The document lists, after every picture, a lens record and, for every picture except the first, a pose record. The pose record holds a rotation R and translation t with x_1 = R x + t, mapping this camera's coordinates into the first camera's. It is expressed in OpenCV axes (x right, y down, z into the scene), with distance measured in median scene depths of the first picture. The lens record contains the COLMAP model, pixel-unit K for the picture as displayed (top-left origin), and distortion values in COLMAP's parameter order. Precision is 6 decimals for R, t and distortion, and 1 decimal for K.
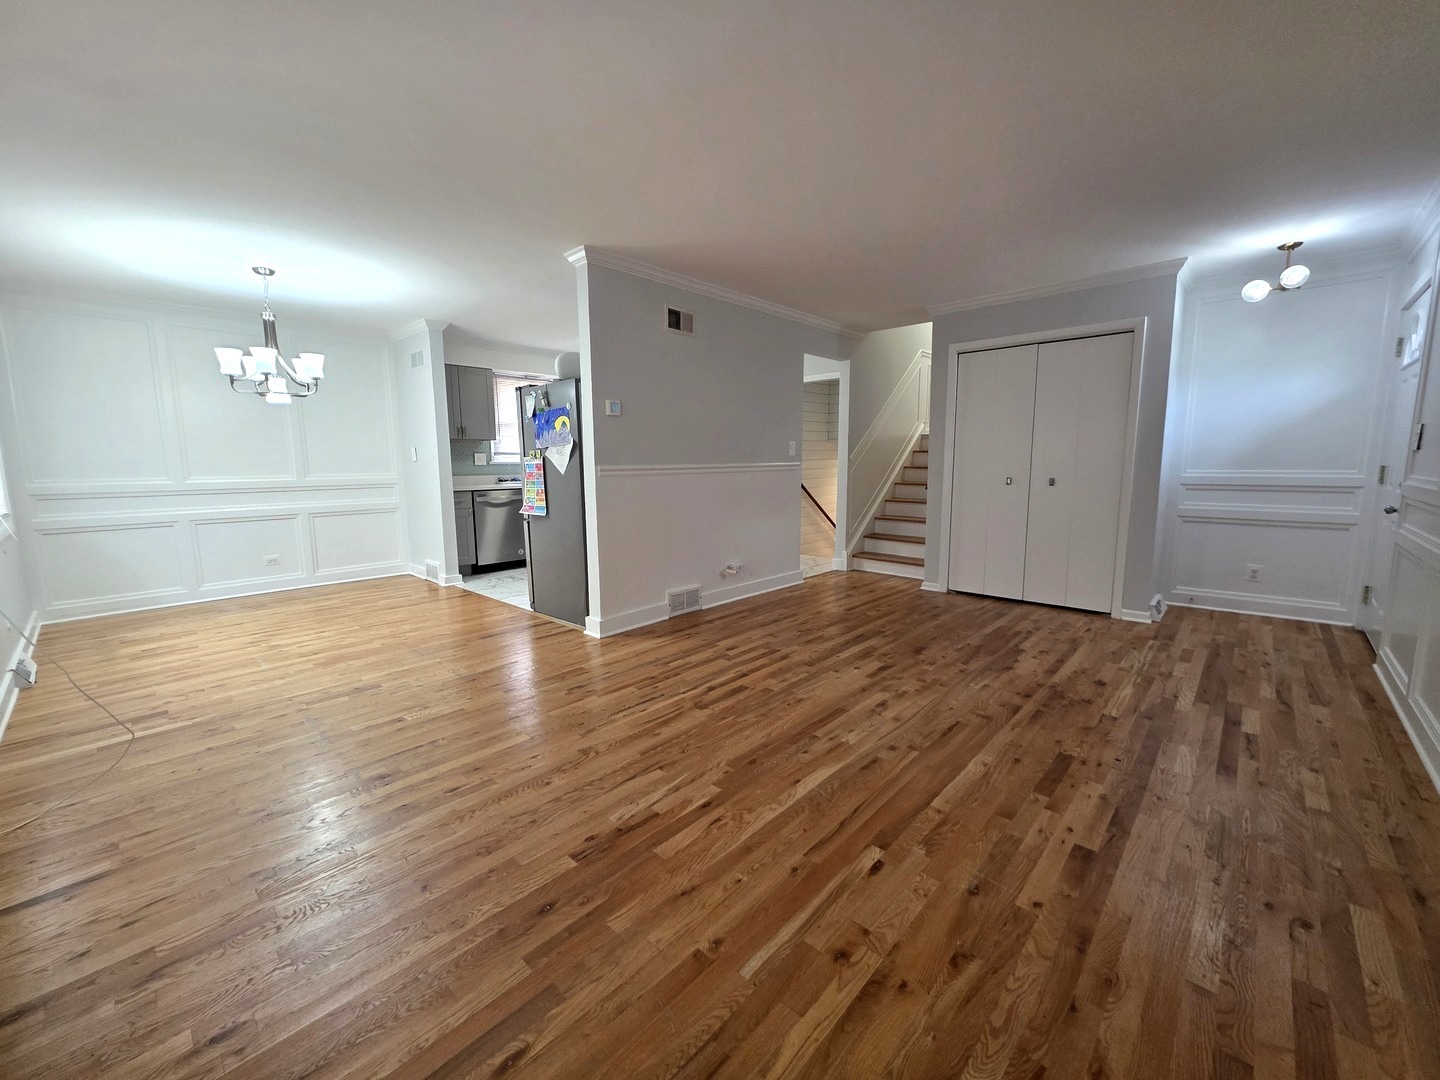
lens RADIAL K [[580.9, 0, 713.0], [0, 580.9, 537.2], [0, 0, 1]] dist [-0.002215, -0.000089]
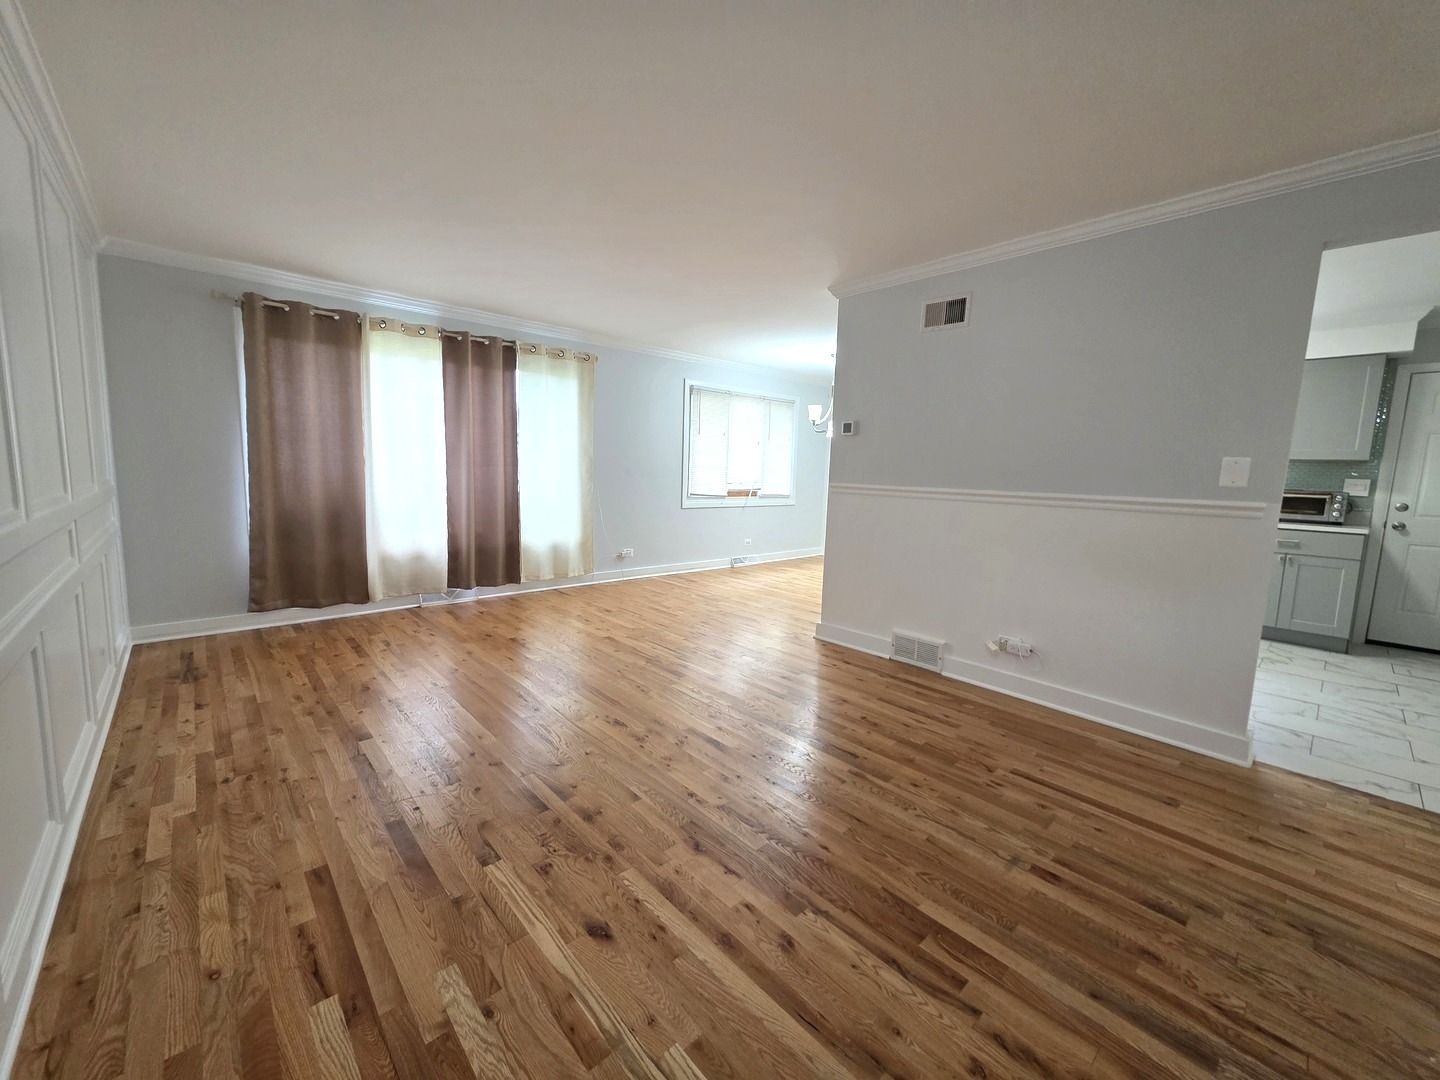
lens RADIAL K [[580.9, 0, 713.0], [0, 580.9, 537.2], [0, 0, 1]] dist [-0.002215, -0.000089]
pose [[-0.083685, 0.130567, -0.987901, 0.893399], [-0.160864, 0.976606, 0.142701, -0.138324], [0.983422, 0.170860, -0.060724, 0.857578]]
